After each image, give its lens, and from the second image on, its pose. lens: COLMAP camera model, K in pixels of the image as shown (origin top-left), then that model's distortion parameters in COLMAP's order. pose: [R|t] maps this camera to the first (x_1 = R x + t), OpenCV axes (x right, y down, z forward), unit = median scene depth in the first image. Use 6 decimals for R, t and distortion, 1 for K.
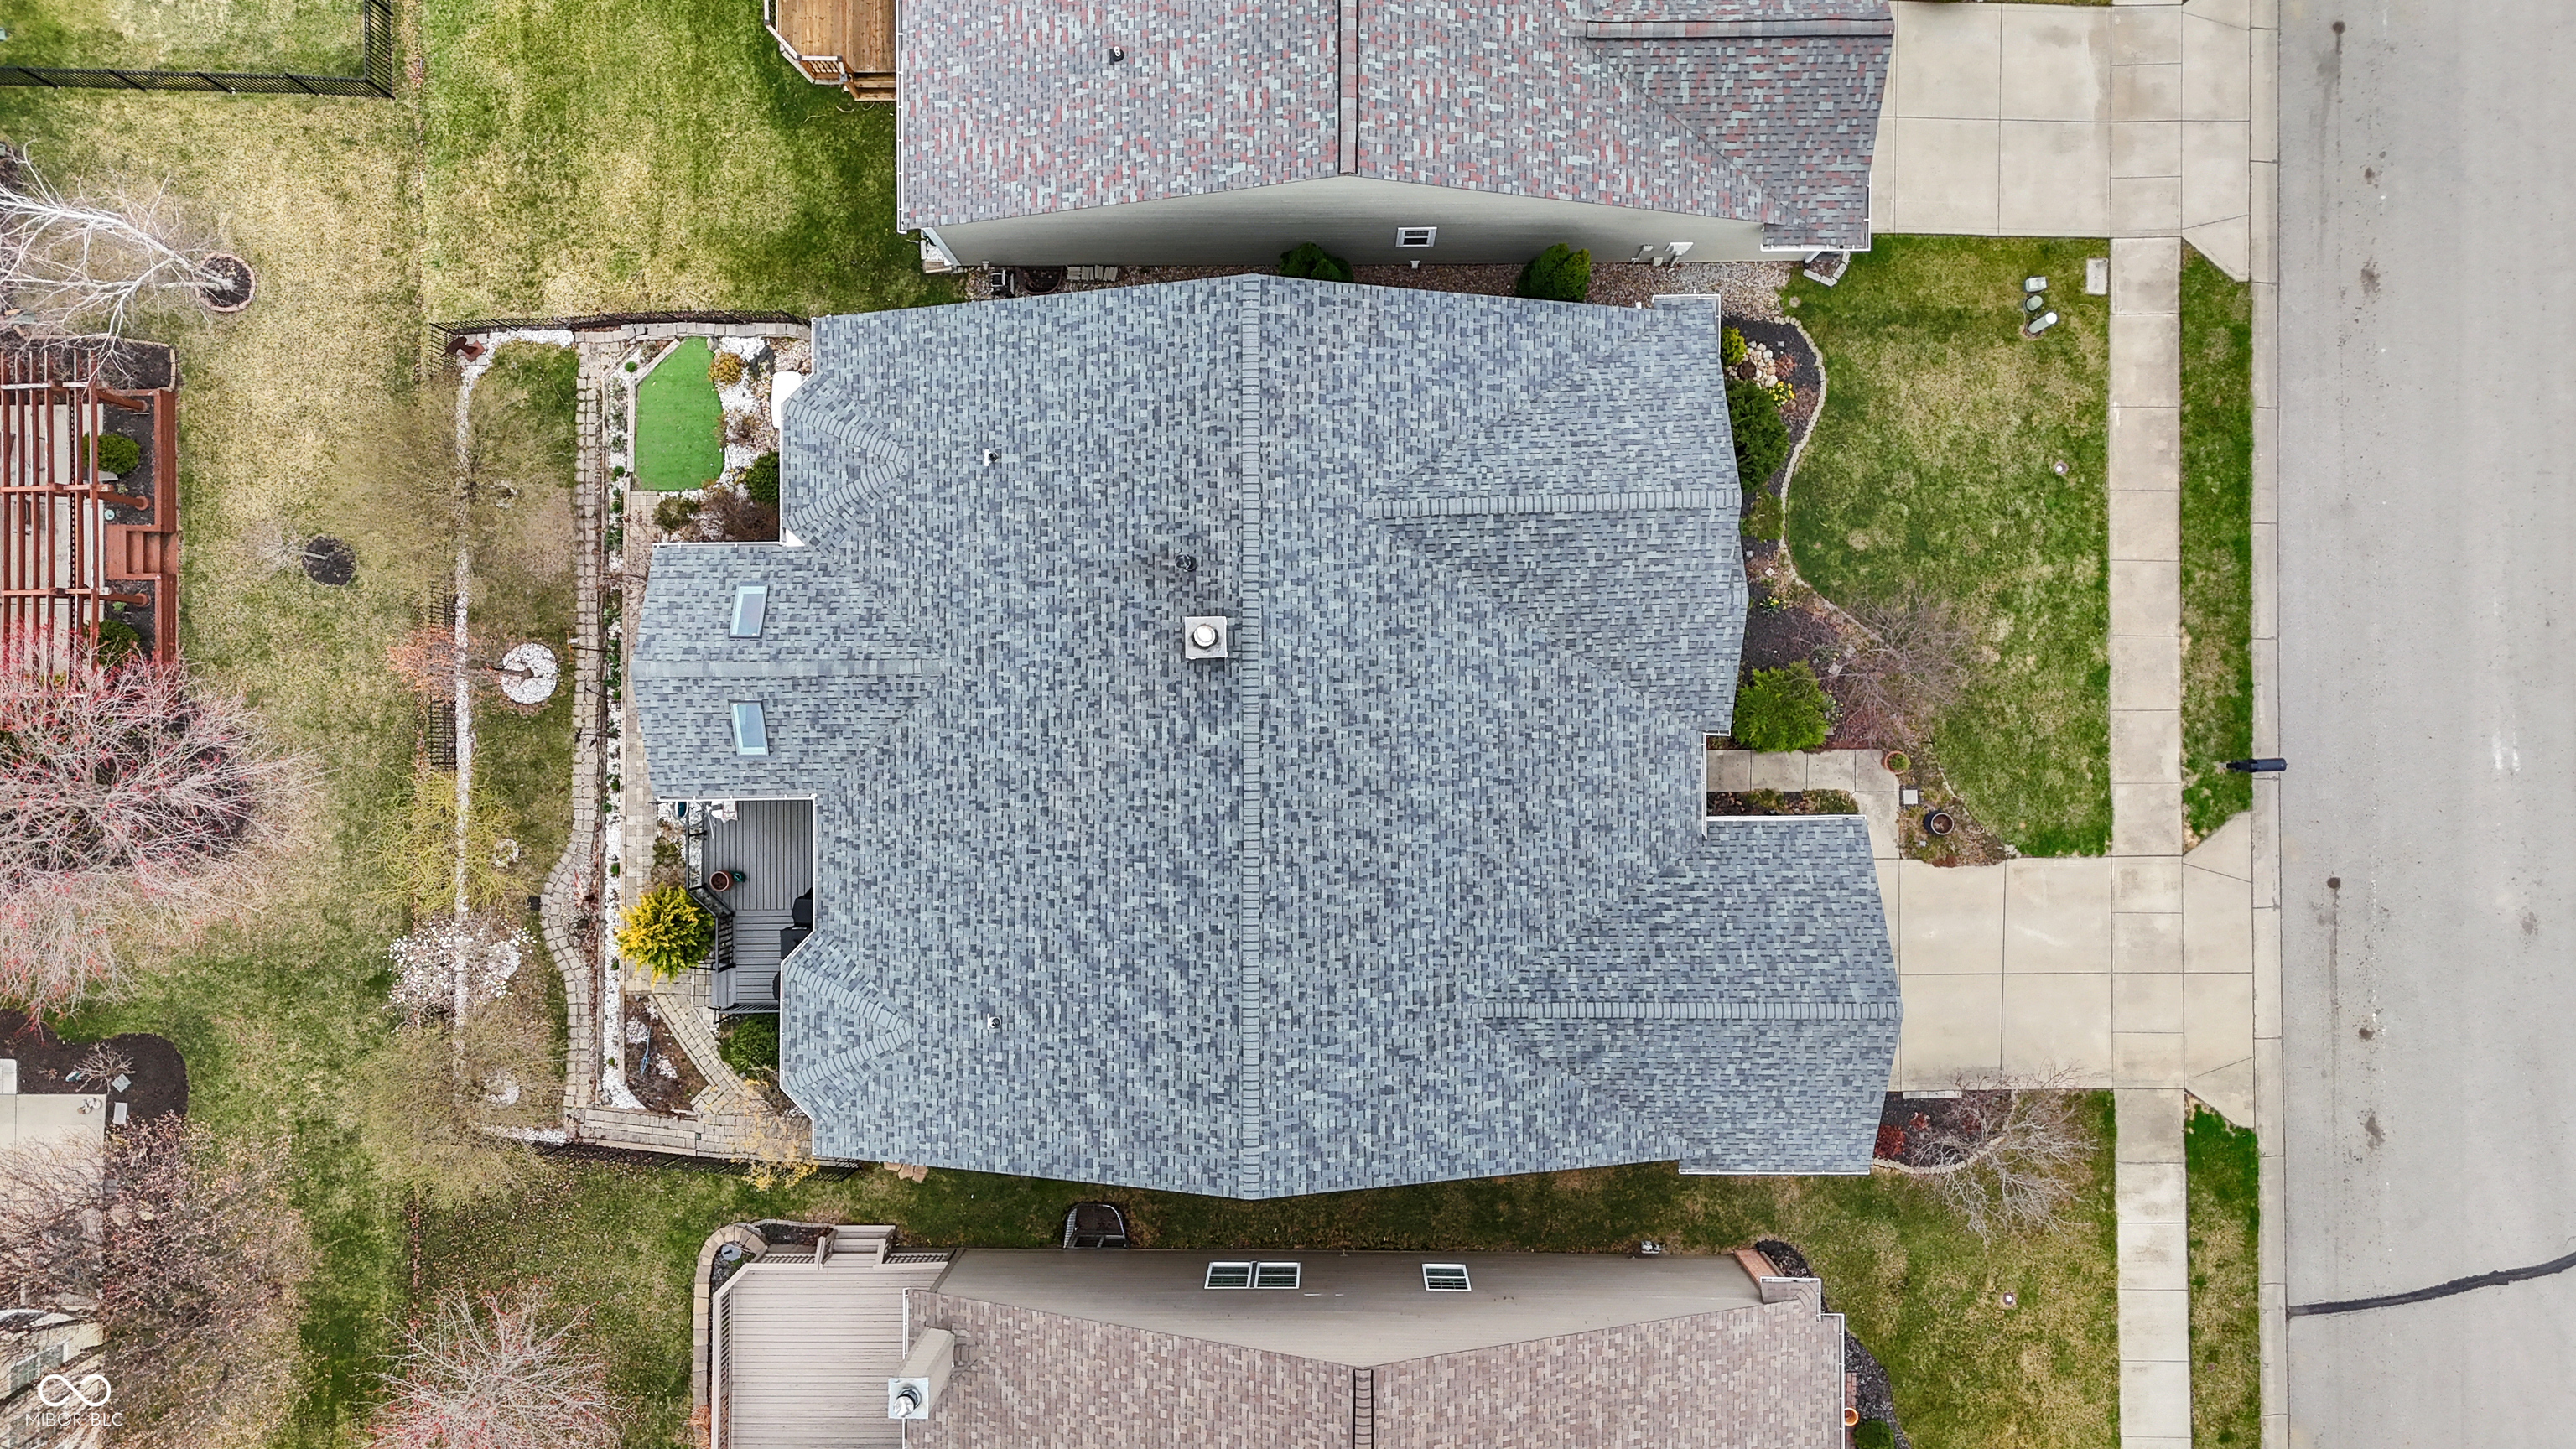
lens RADIAL K [[1888.7, 0, 1303.0], [0, 1888.7, 717.1], [0, 0, 1]] dist [0.076516, -0.067650]
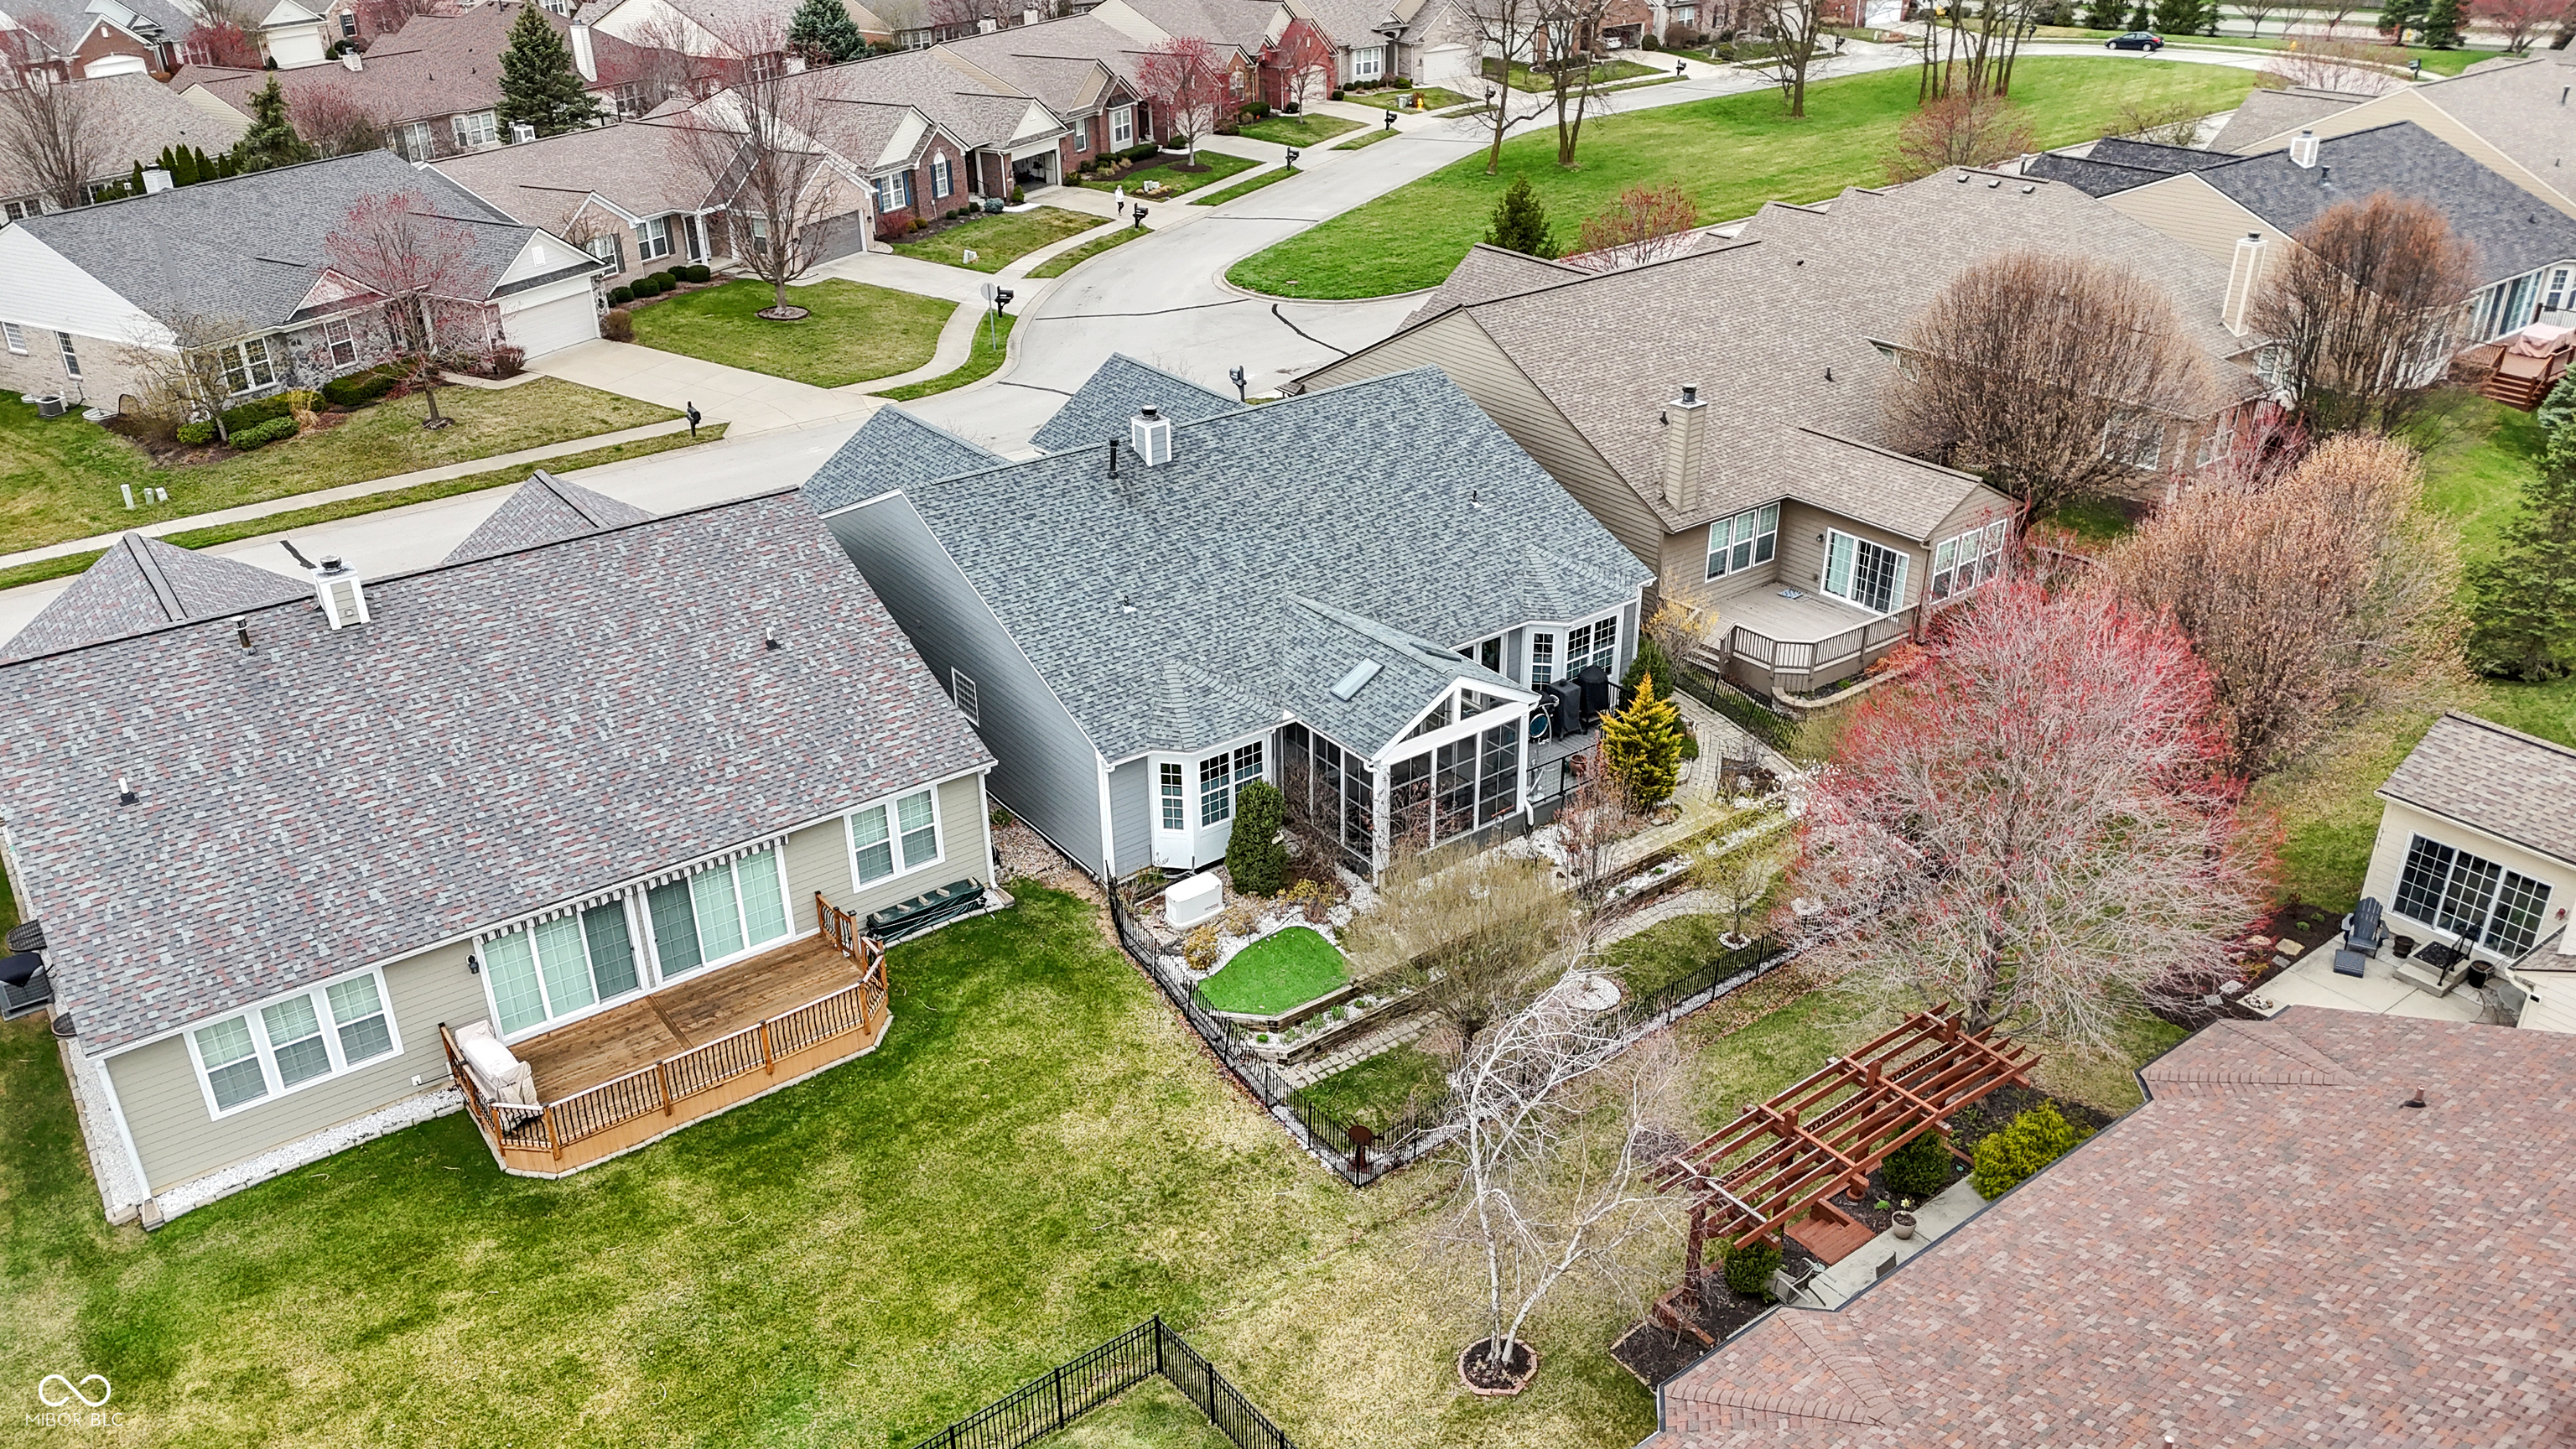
lens RADIAL K [[1868.4, 0, 1285.6], [0, 1868.4, 729.0], [0, 0, 1]] dist [0.080193, -0.086227]
pose [[-0.596485, -0.344826, 0.724776, -0.973142], [0.802409, -0.277099, 0.528541, -0.617388], [0.018580, 0.896834, 0.441977, 0.477476]]
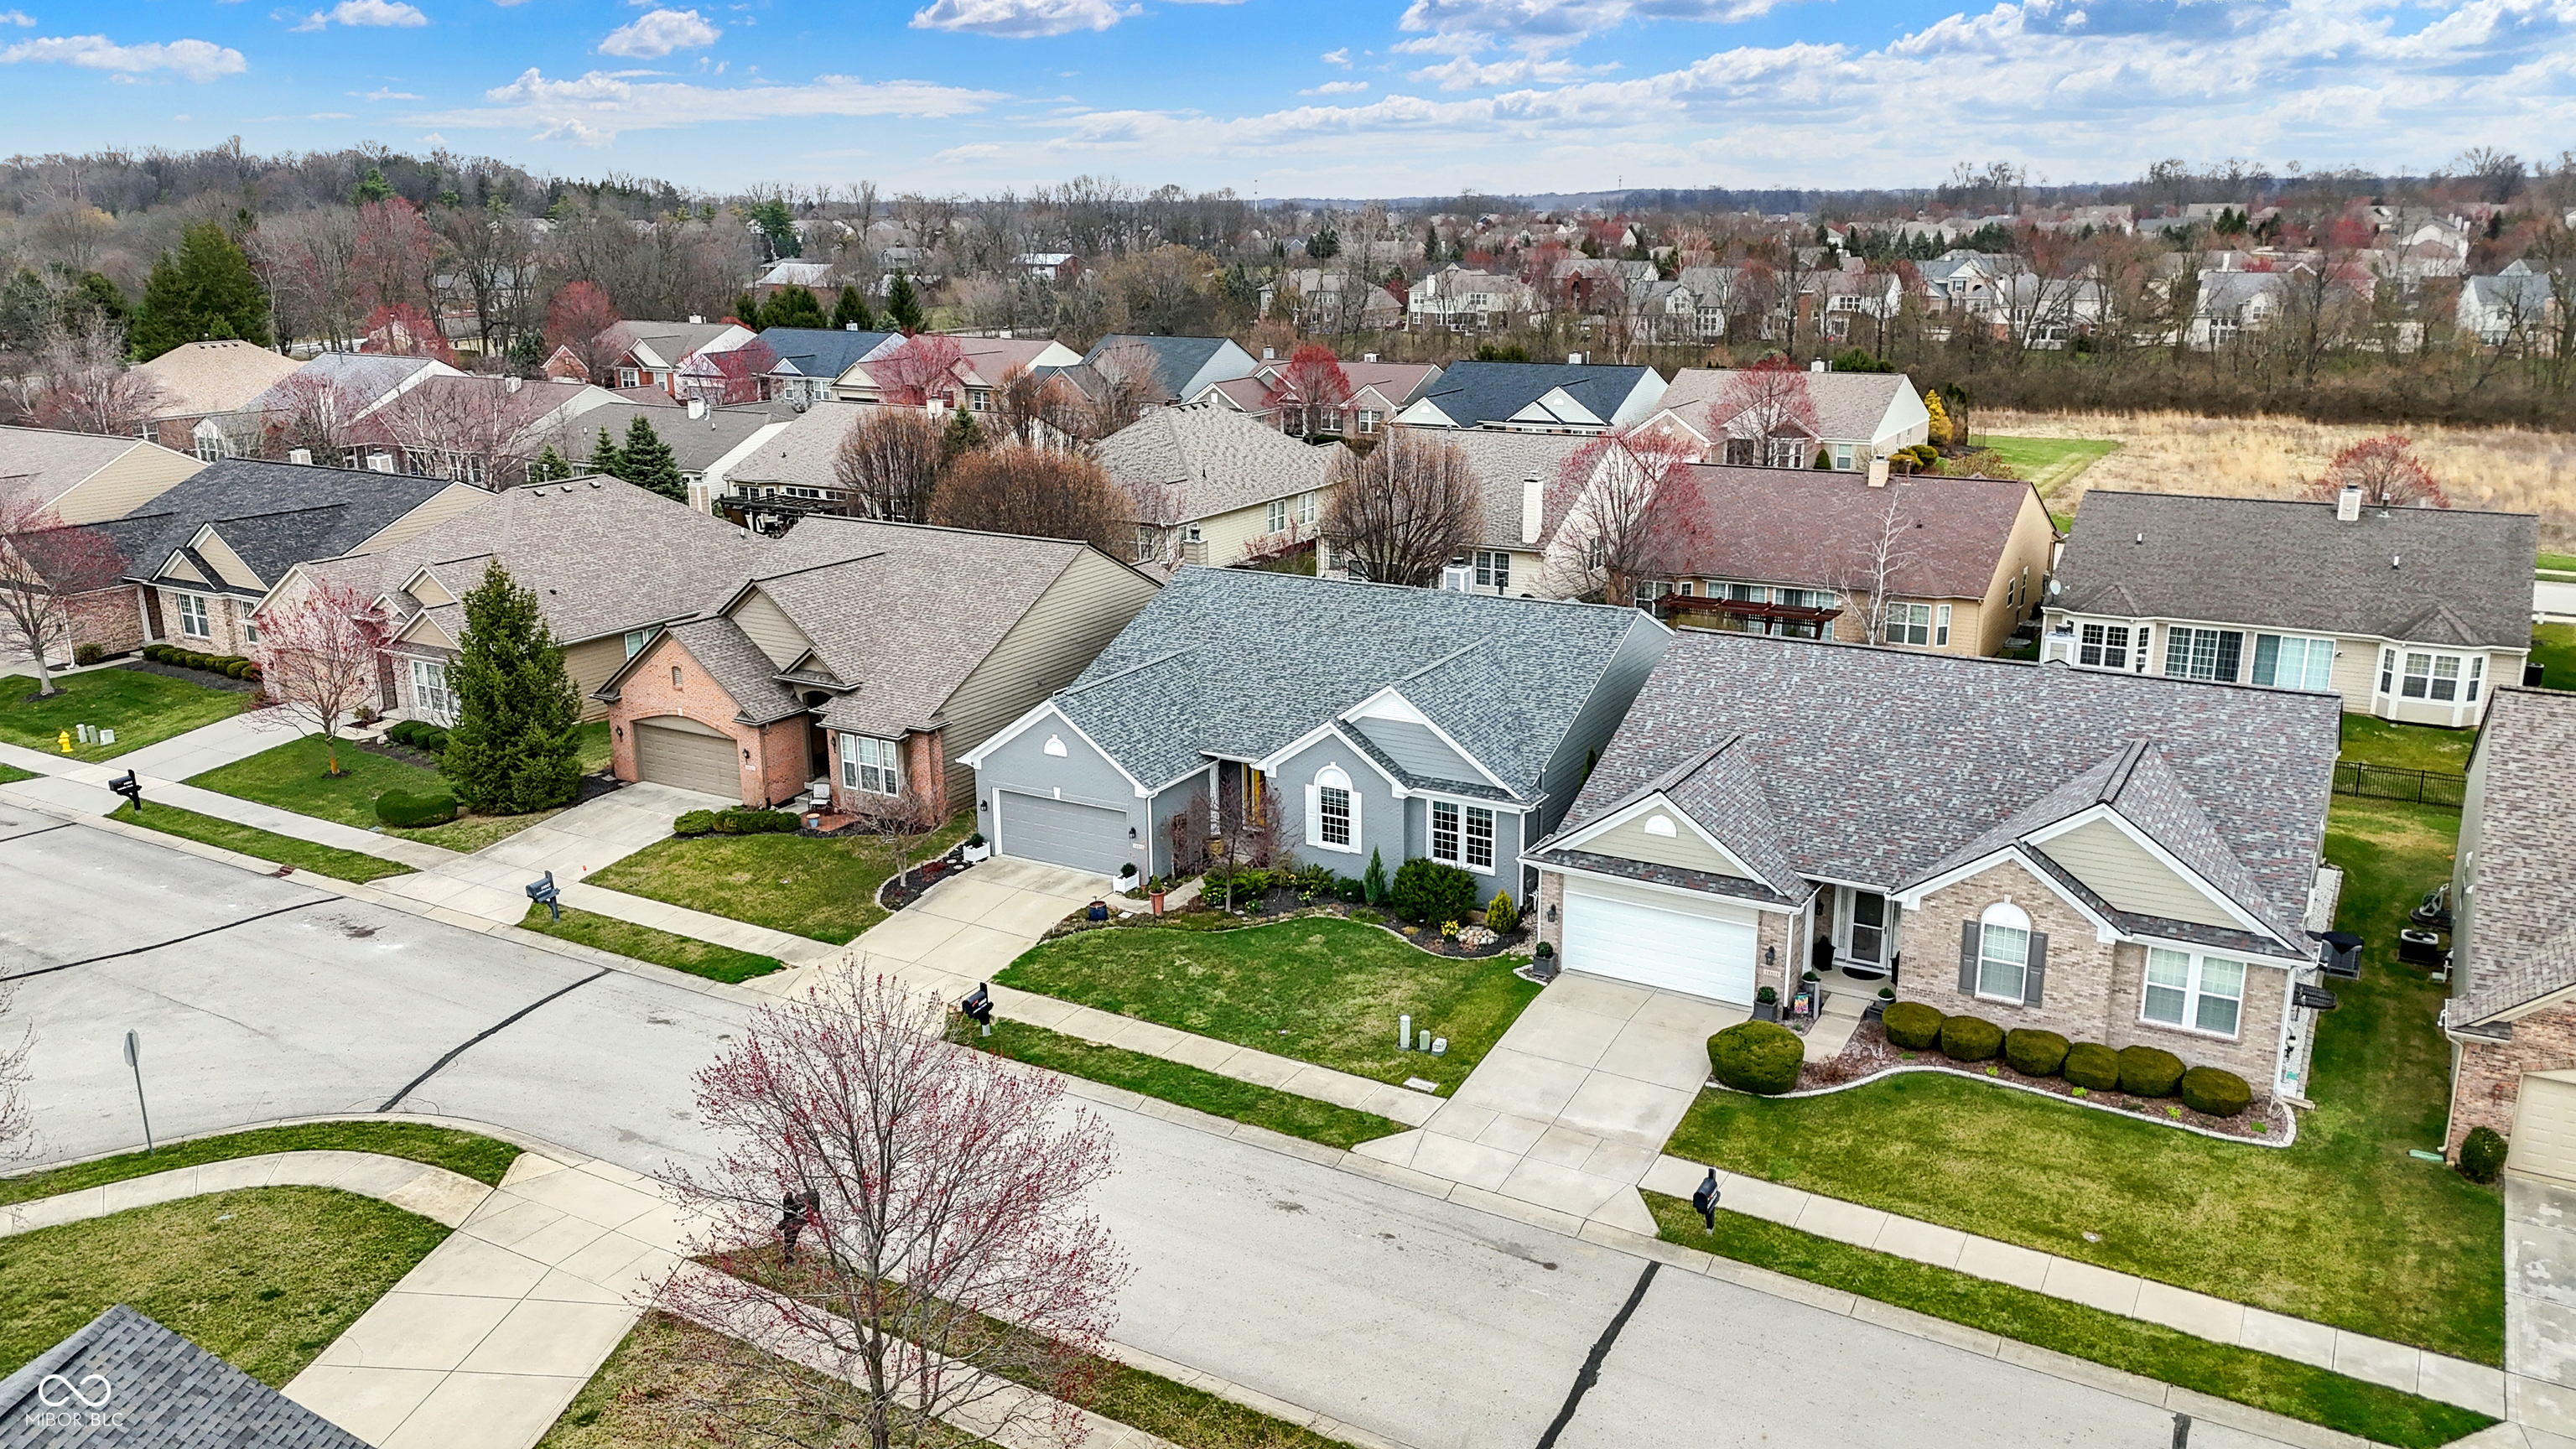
lens RADIAL K [[1888.7, 0, 1303.0], [0, 1888.7, 717.1], [0, 0, 1]] dist [0.076516, -0.067650]
pose [[-0.501026, 0.243319, -0.830523, 1.278390], [-0.865174, -0.117368, 0.487544, -0.665970], [0.021151, 0.962819, 0.269318, 0.518605]]
